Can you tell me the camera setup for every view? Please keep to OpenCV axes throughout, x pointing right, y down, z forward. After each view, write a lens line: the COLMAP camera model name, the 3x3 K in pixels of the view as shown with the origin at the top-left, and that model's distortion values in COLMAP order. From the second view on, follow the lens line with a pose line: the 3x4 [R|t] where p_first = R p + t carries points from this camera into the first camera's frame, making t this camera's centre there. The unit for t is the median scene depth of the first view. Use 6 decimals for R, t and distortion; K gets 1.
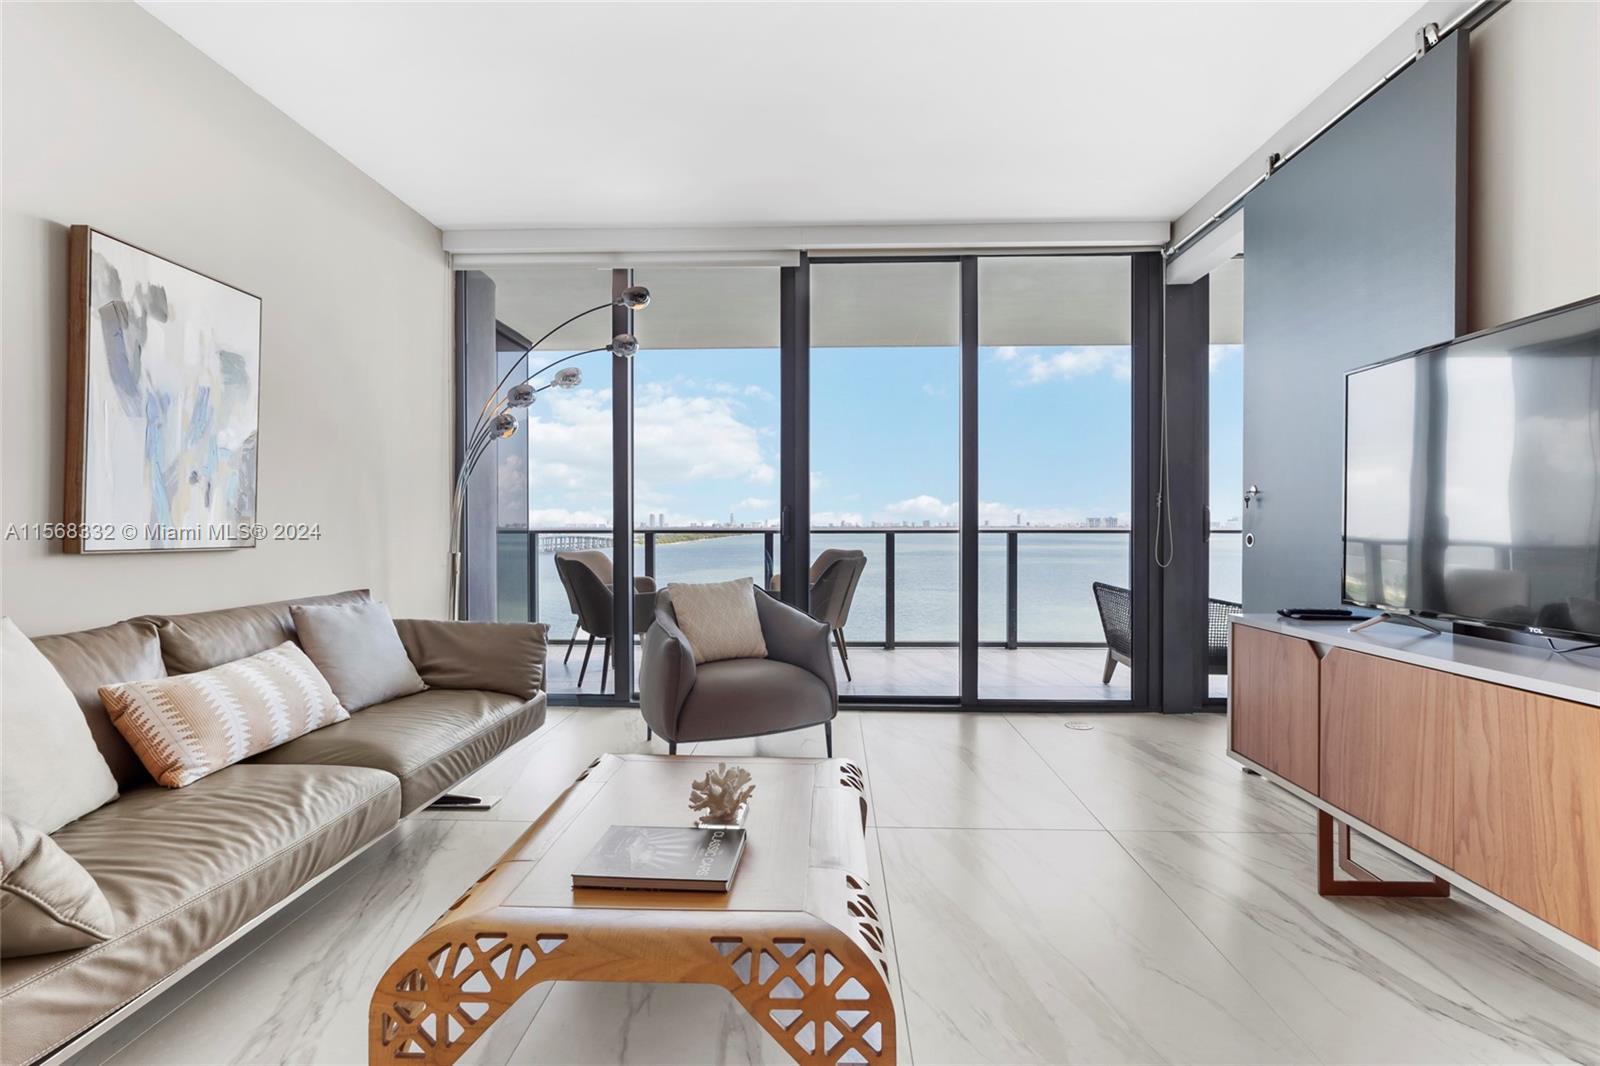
lens RADIAL K [[728.8, 0, 802.9], [0, 728.8, 527.8], [0, 0, 1]] dist [-0.012259, 0.009953]
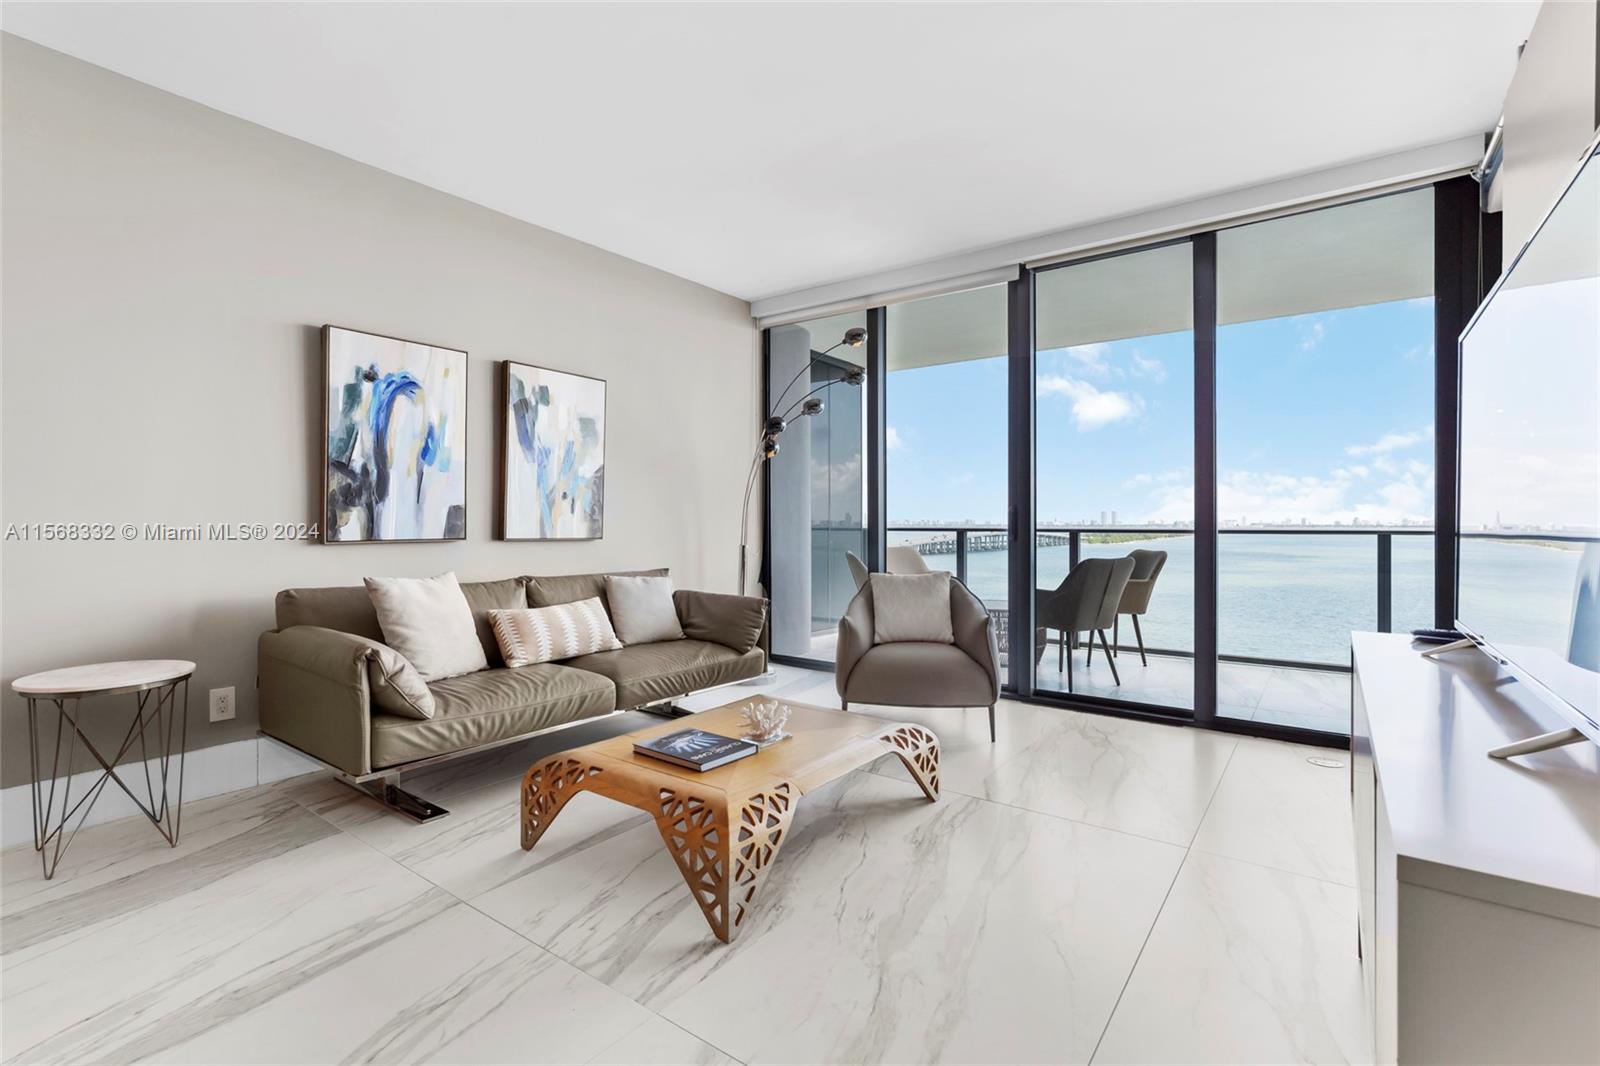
lens RADIAL K [[729.7, 0, 804.6], [0, 729.7, 520.5], [0, 0, 1]] dist [-0.015916, 0.011163]
pose [[0.827625, -0.002156, -0.561278, 0.525244], [-0.002491, 0.999969, -0.007514, -0.001562], [0.561277, 0.007617, 0.827593, -0.069513]]
